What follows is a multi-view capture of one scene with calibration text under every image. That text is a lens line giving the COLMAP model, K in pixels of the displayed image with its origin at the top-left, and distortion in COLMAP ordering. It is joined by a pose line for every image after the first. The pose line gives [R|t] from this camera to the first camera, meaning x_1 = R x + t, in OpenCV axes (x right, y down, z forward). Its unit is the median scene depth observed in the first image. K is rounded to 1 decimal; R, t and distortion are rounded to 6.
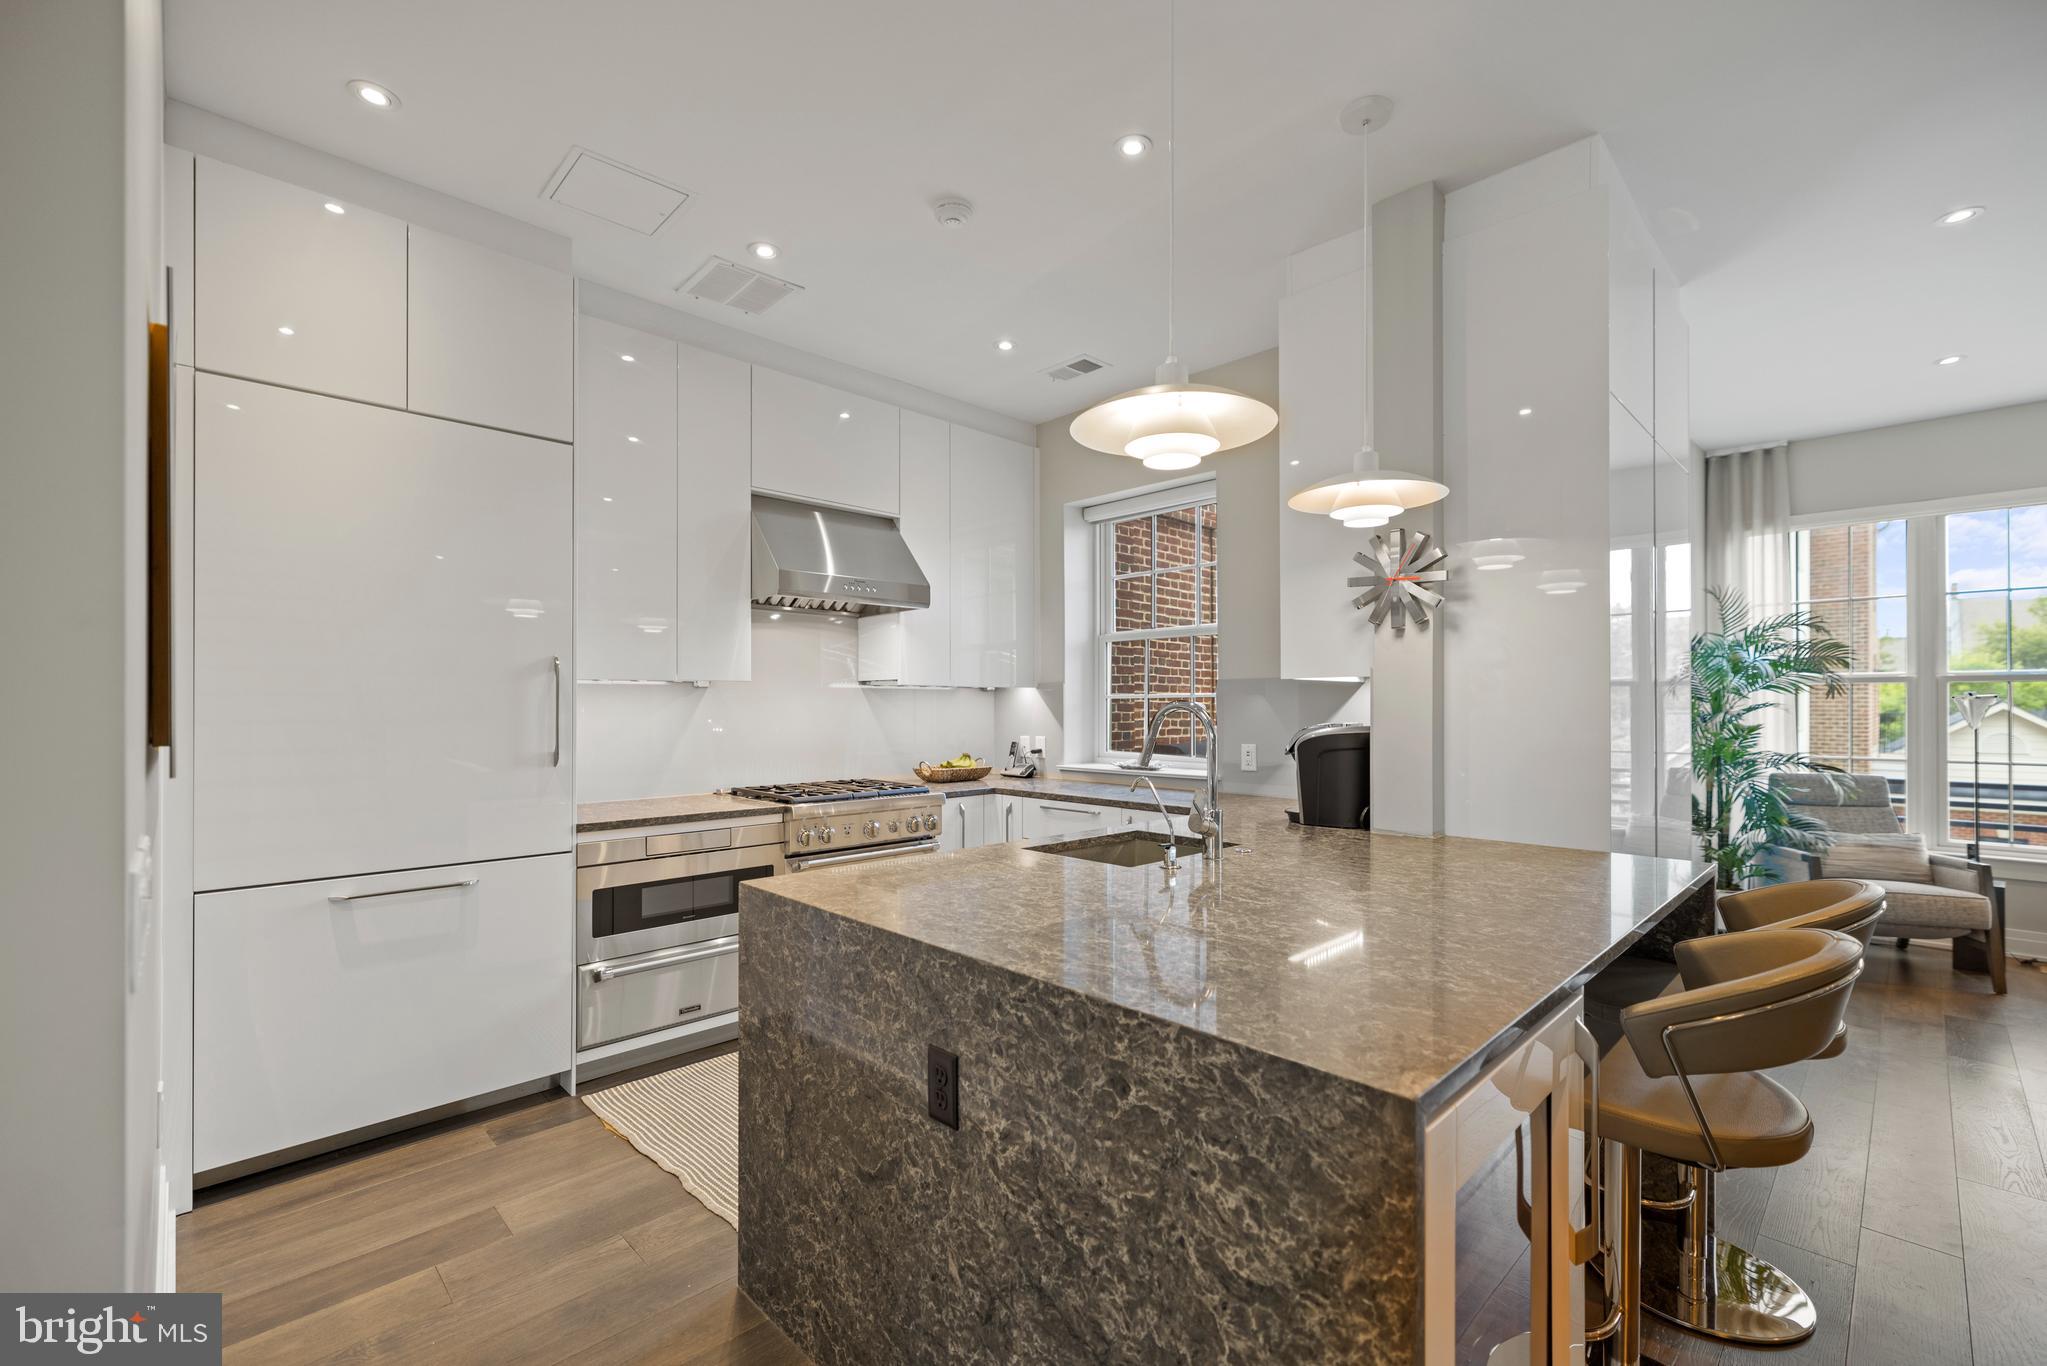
lens RADIAL K [[864.1, 0, 1034.6], [0, 864.1, 703.1], [0, 0, 1]] dist [0.000880, 0.001789]
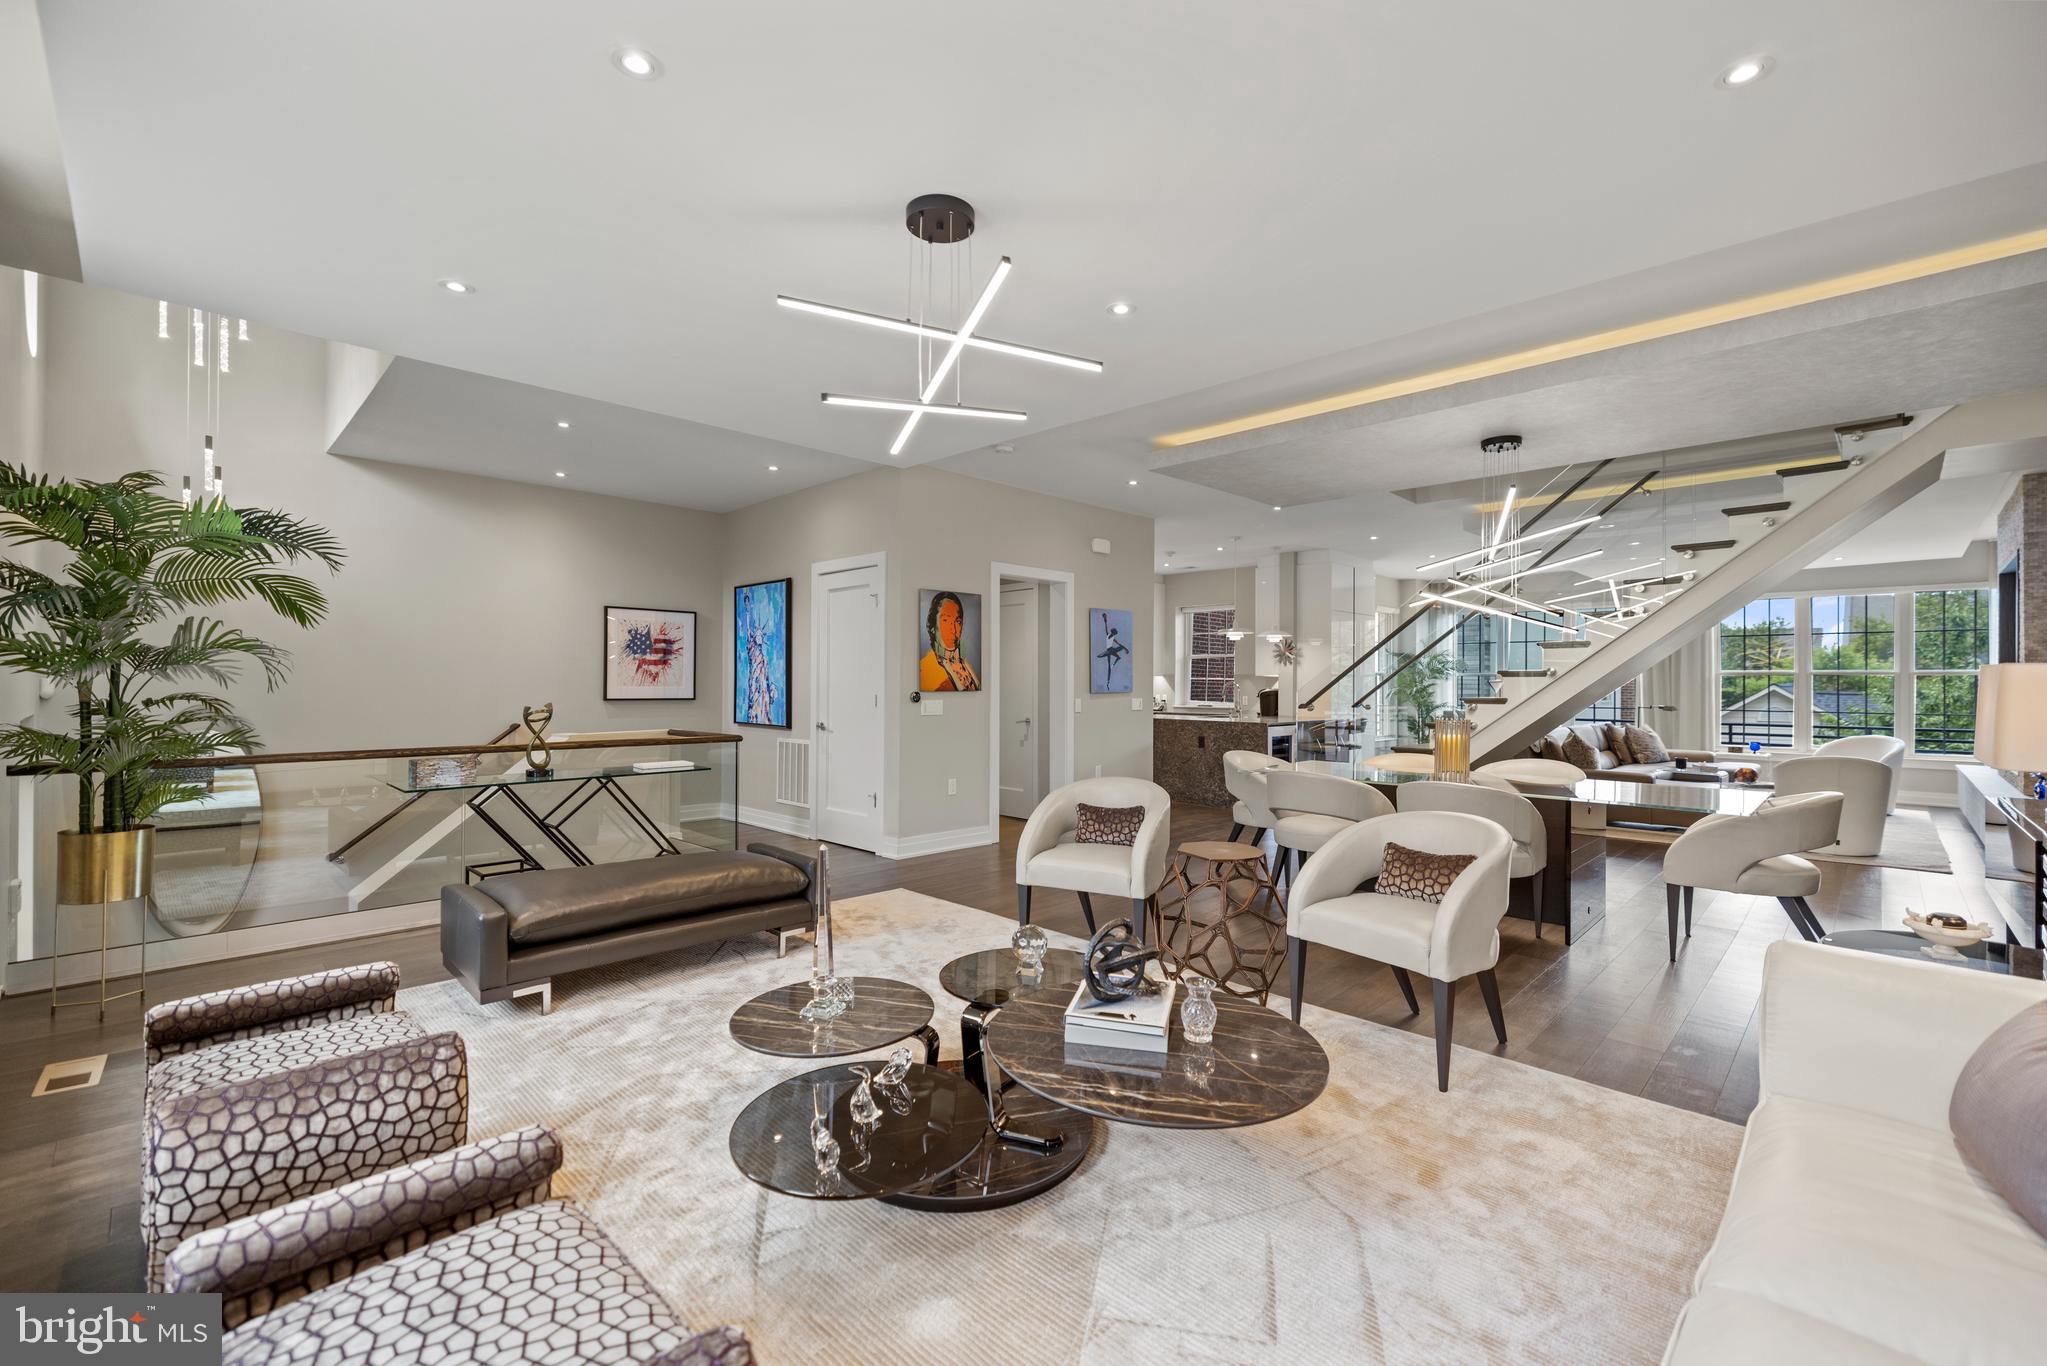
lens RADIAL K [[864.1, 0, 1031.7], [0, 864.1, 684.8], [0, 0, 1]] dist [0.000880, 0.001789]
pose [[0.999905, 0.006737, 0.012036, -0.595918], [-0.006831, 0.999946, 0.007803, -0.011097], [-0.011983, -0.007885, 0.999897, -2.233759]]
